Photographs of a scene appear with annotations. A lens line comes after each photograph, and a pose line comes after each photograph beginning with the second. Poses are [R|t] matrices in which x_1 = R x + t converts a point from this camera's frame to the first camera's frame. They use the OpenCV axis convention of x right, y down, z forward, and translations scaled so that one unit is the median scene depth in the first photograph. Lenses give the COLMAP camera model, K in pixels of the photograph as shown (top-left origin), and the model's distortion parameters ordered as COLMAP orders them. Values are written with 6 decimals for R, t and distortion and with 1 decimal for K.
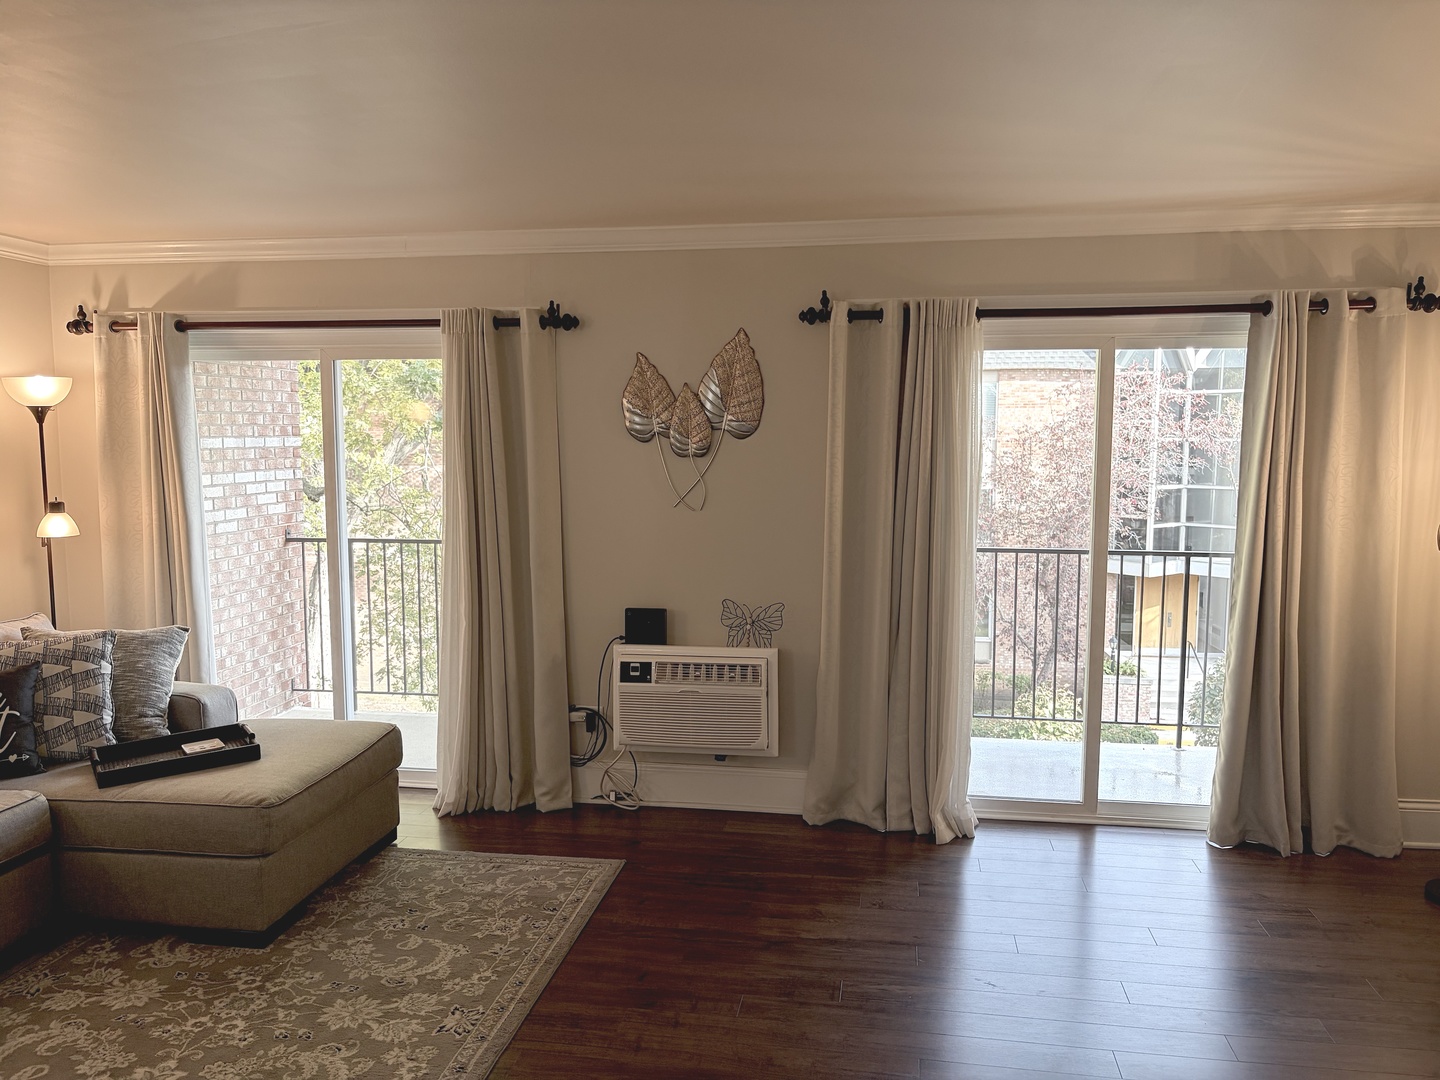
lens RADIAL K [[1083.1, 0, 716.5], [0, 1083.1, 532.0], [0, 0, 1]] dist [0.031898, -0.023652]
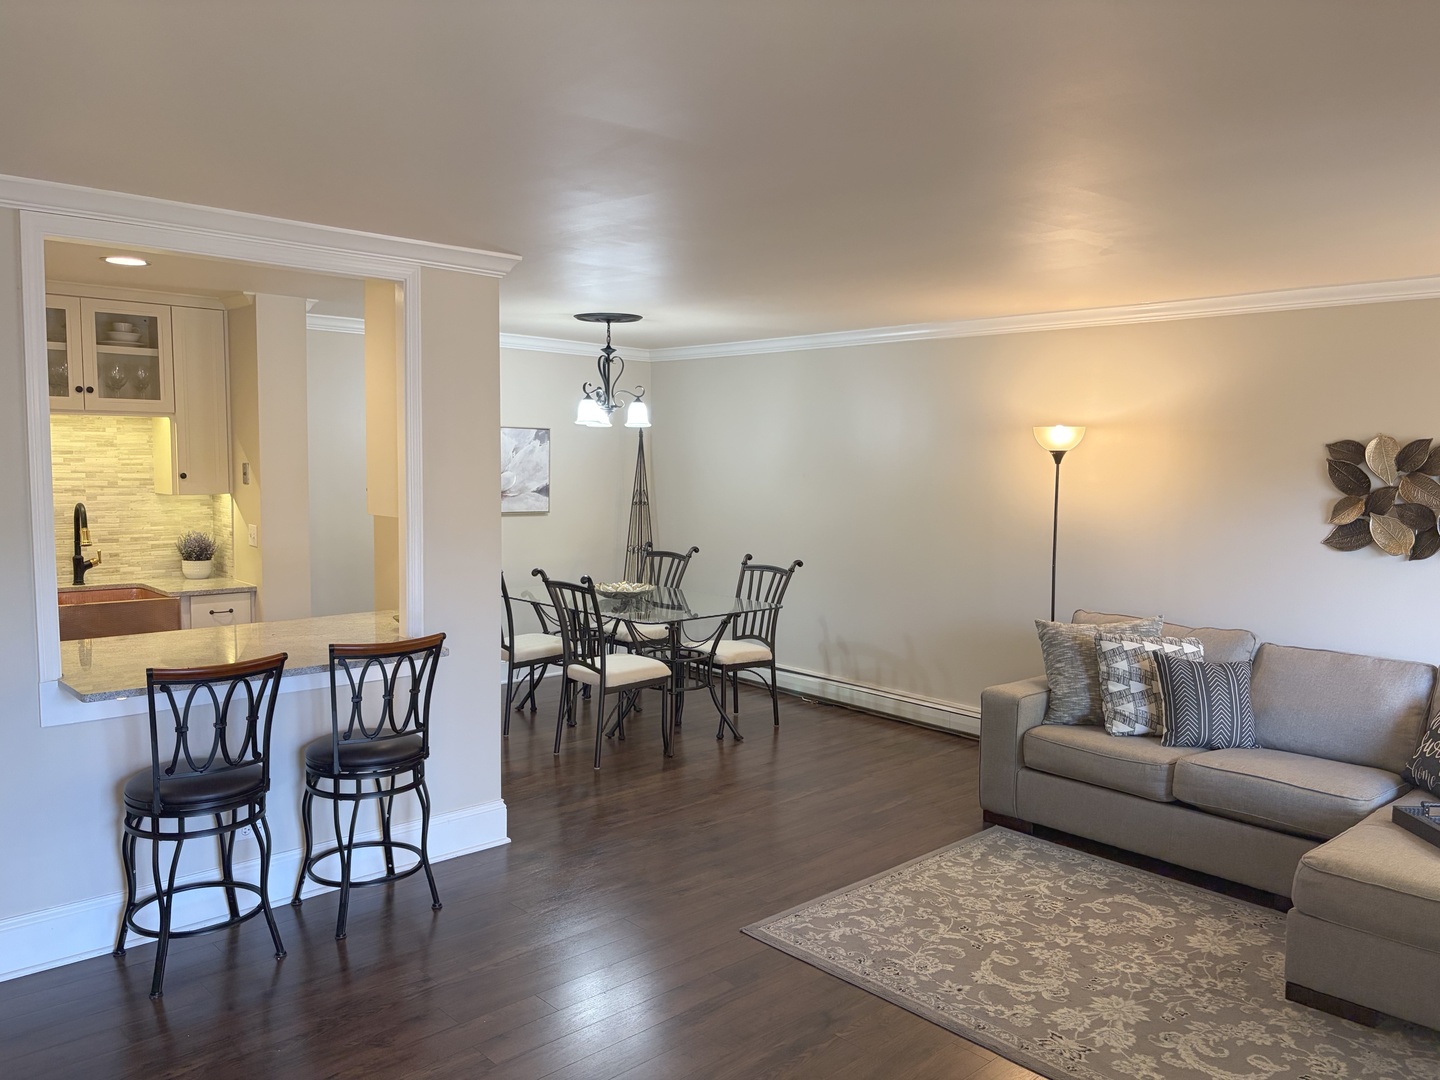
lens RADIAL K [[1083.1, 0, 720.0], [0, 1083.1, 543.5], [0, 0, 1]] dist [0.031898, -0.023652]
pose [[-0.596241, 0.056139, -0.800840, 0.510346], [-0.090025, 0.986585, 0.136185, -0.087245], [0.797742, 0.153295, -0.583188, 0.857216]]
